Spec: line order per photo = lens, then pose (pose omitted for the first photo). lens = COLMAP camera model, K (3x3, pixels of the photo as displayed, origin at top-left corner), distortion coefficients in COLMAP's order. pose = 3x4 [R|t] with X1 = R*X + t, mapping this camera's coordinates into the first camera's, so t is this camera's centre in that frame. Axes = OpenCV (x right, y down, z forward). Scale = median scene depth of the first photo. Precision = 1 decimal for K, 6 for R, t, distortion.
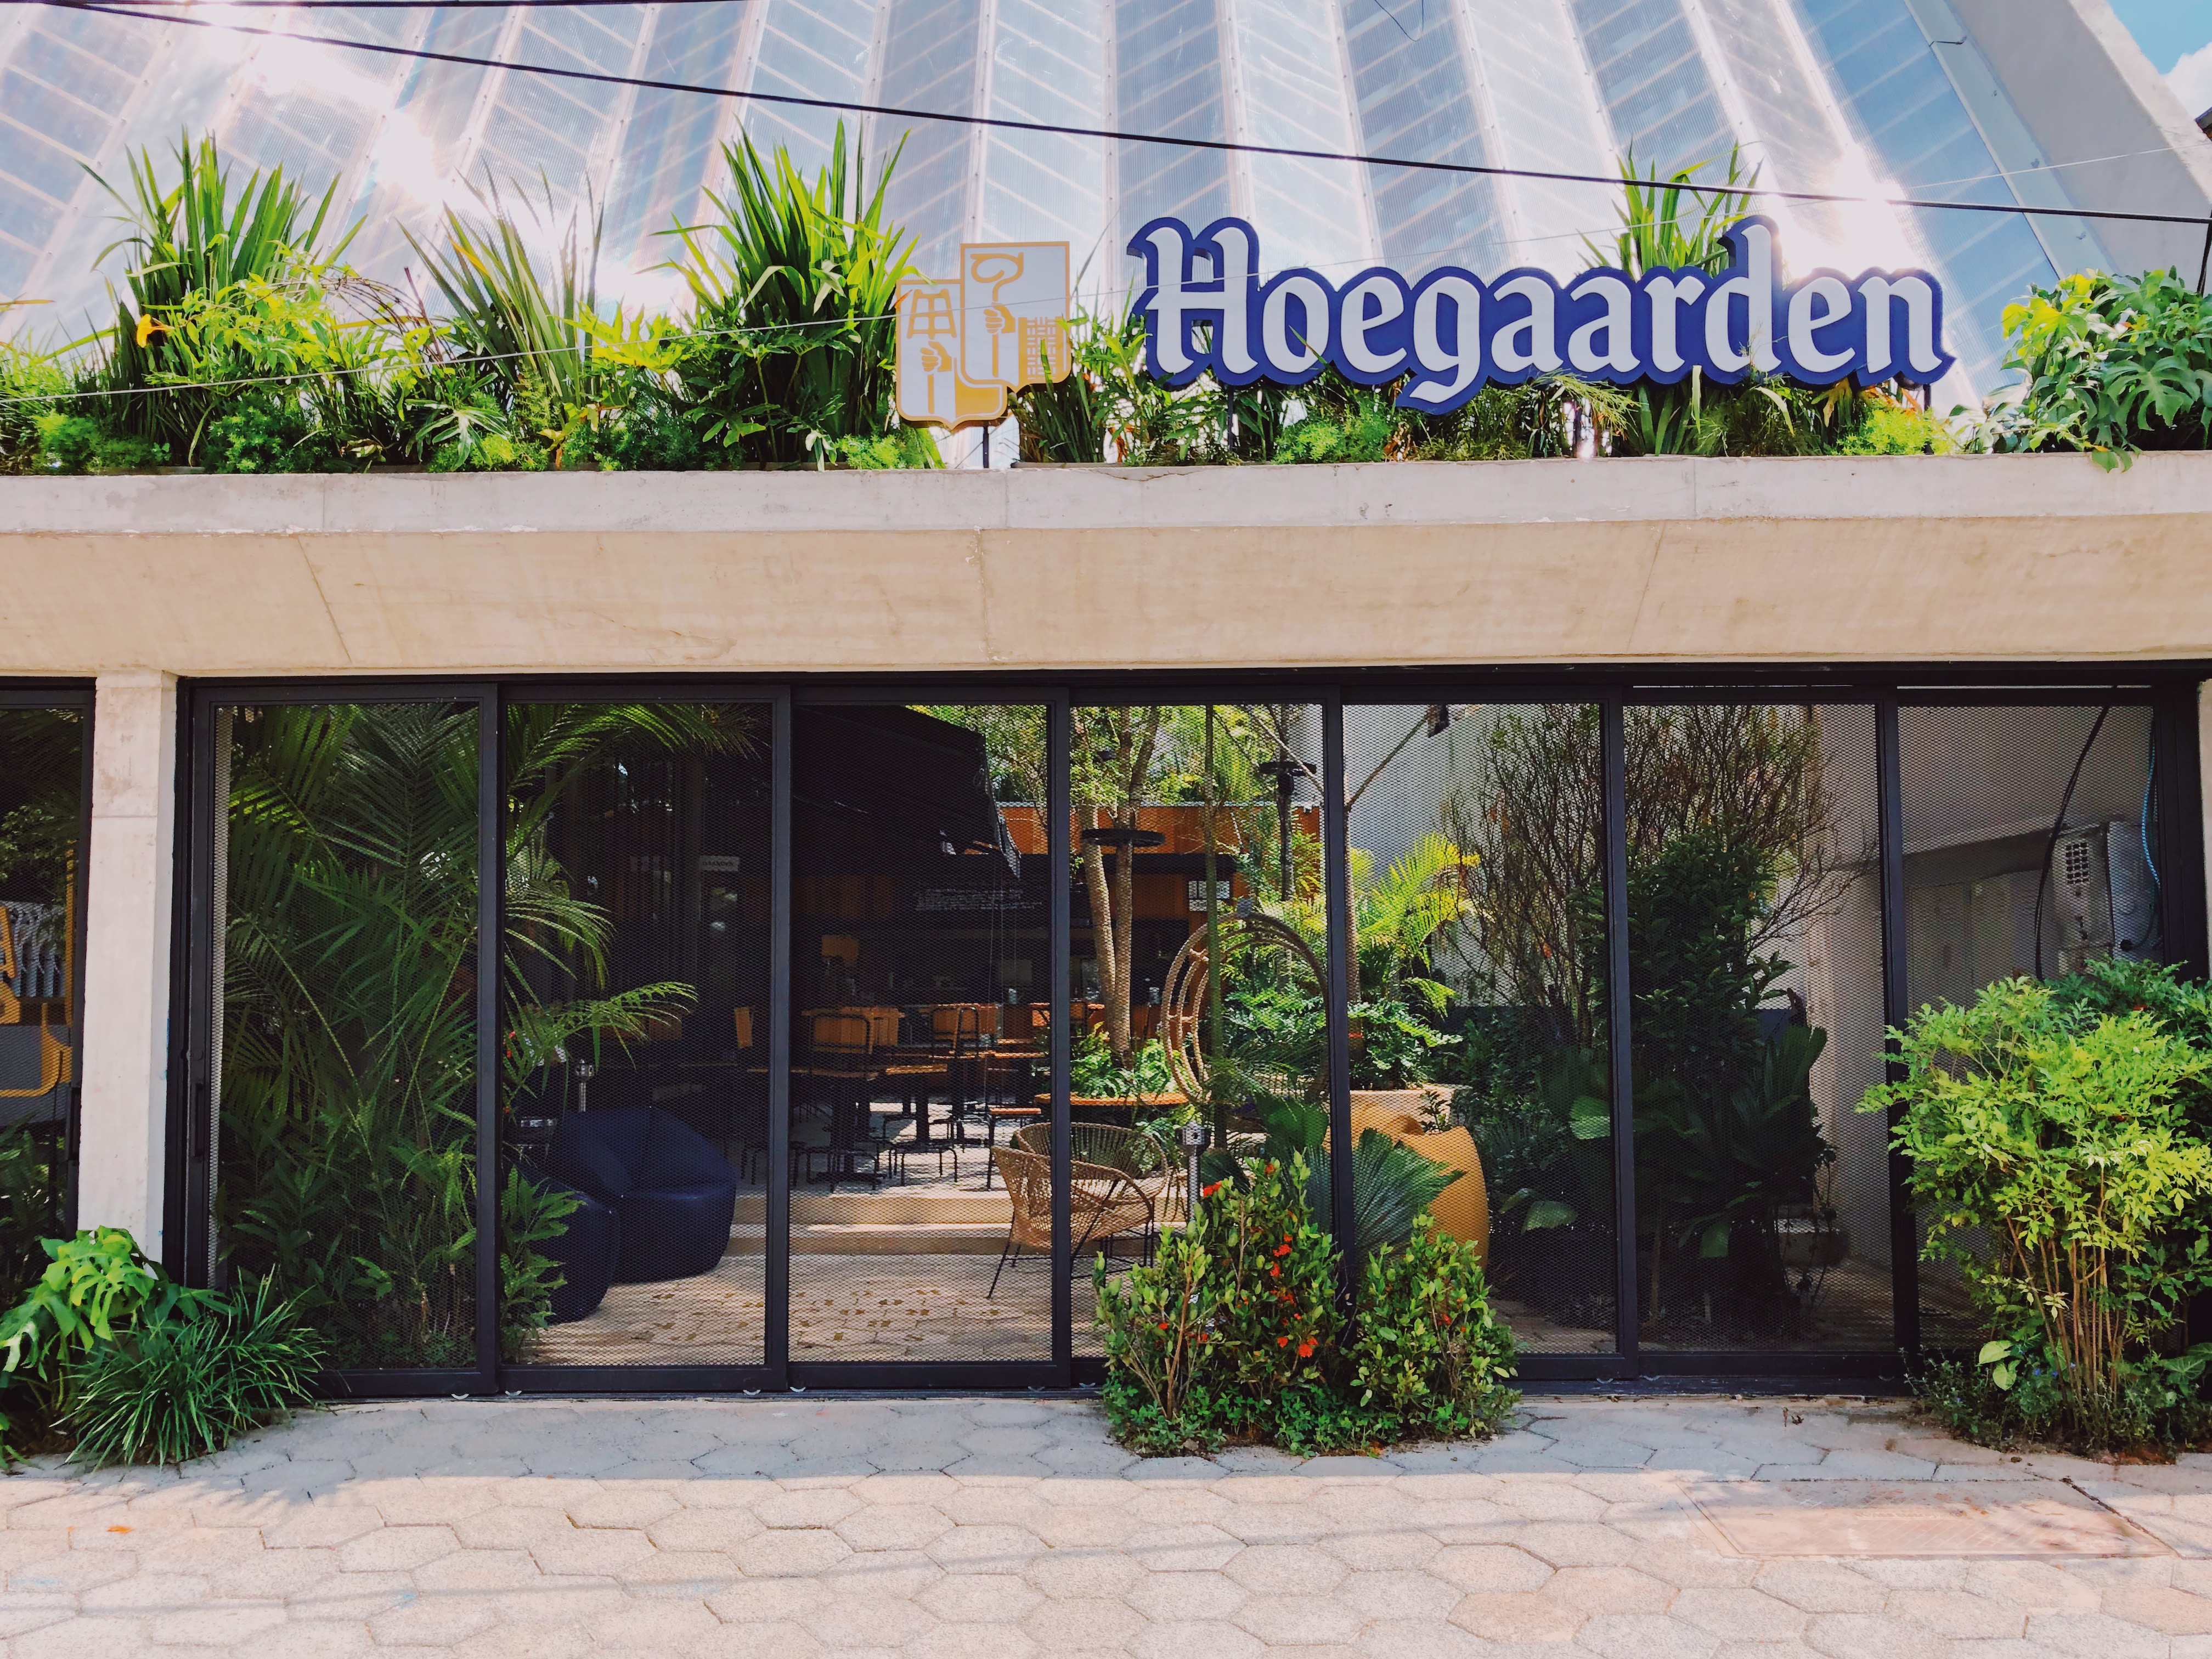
lens RADIAL K [[1815.9, 0, 1106.0], [0, 1815.9, 829.5], [0, 0, 1]] dist [0.003127, -0.002117]
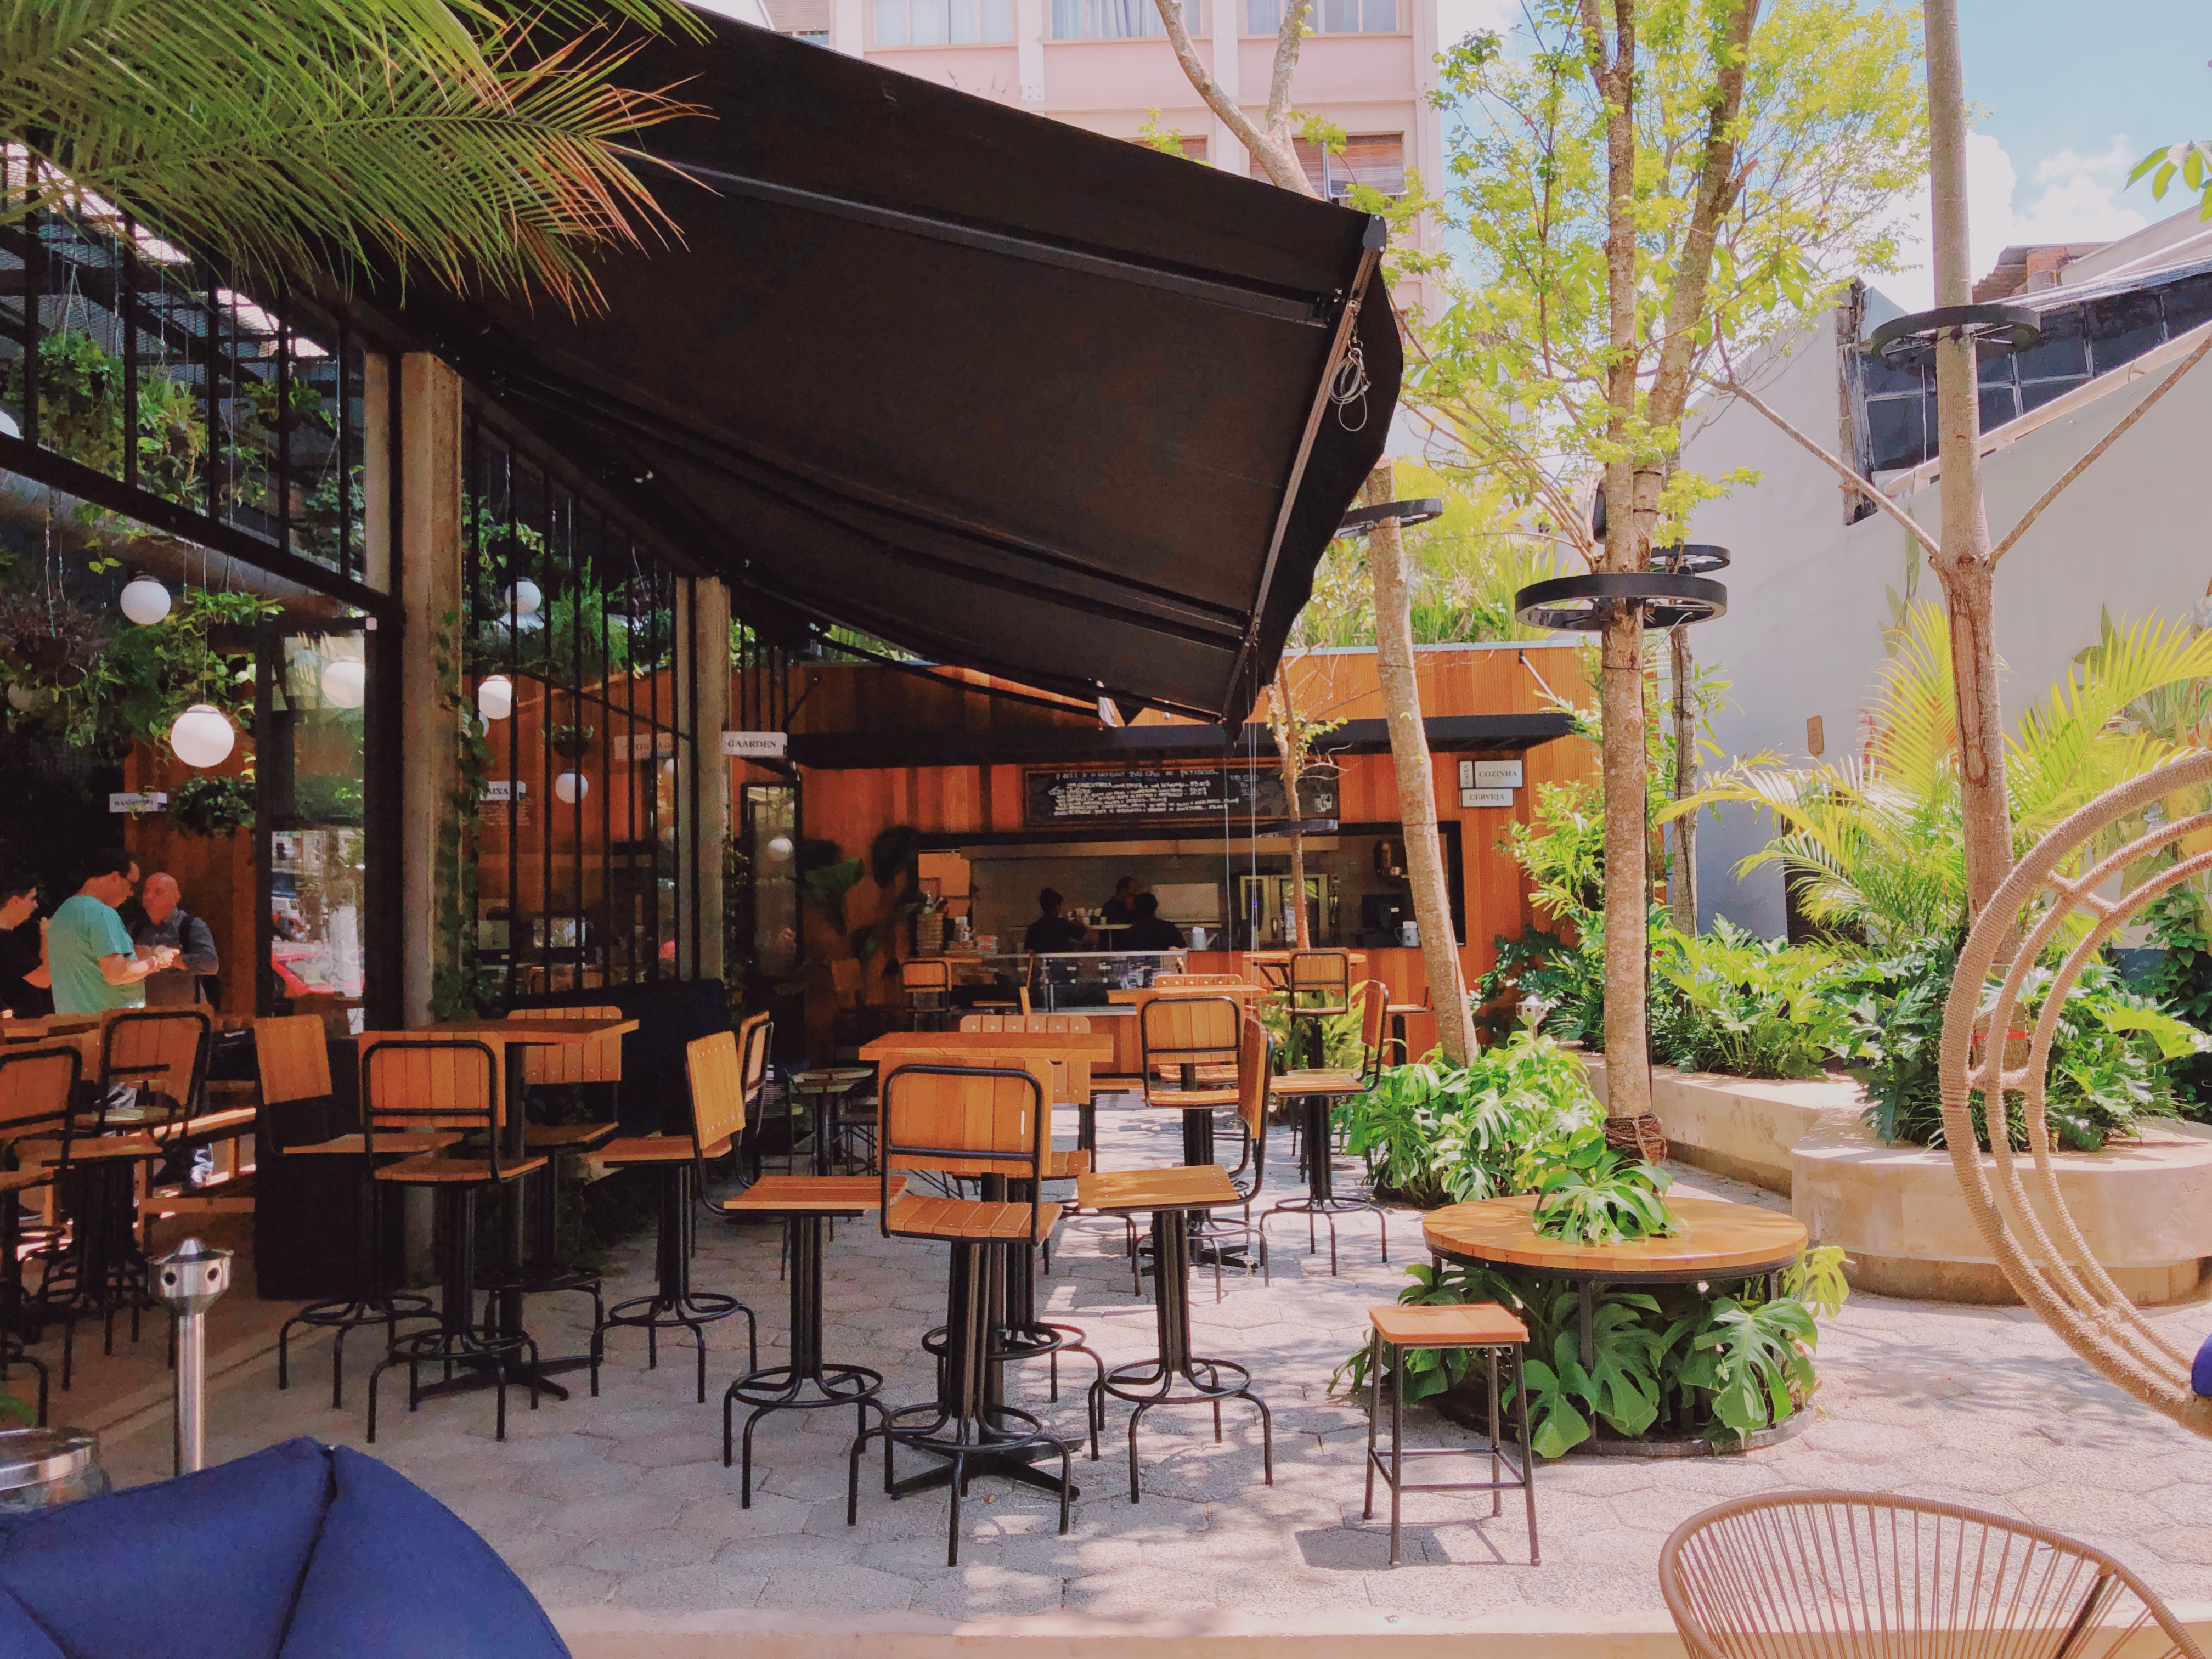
lens RADIAL K [[1815.9, 0, 1106.0], [0, 1815.9, 829.5], [0, 0, 1]] dist [0.003127, -0.002117]
pose [[0.998305, -0.021844, -0.053952, -0.058072], [0.024350, 0.998634, 0.046235, 0.022939], [0.052868, -0.047470, 0.997473, 0.384564]]
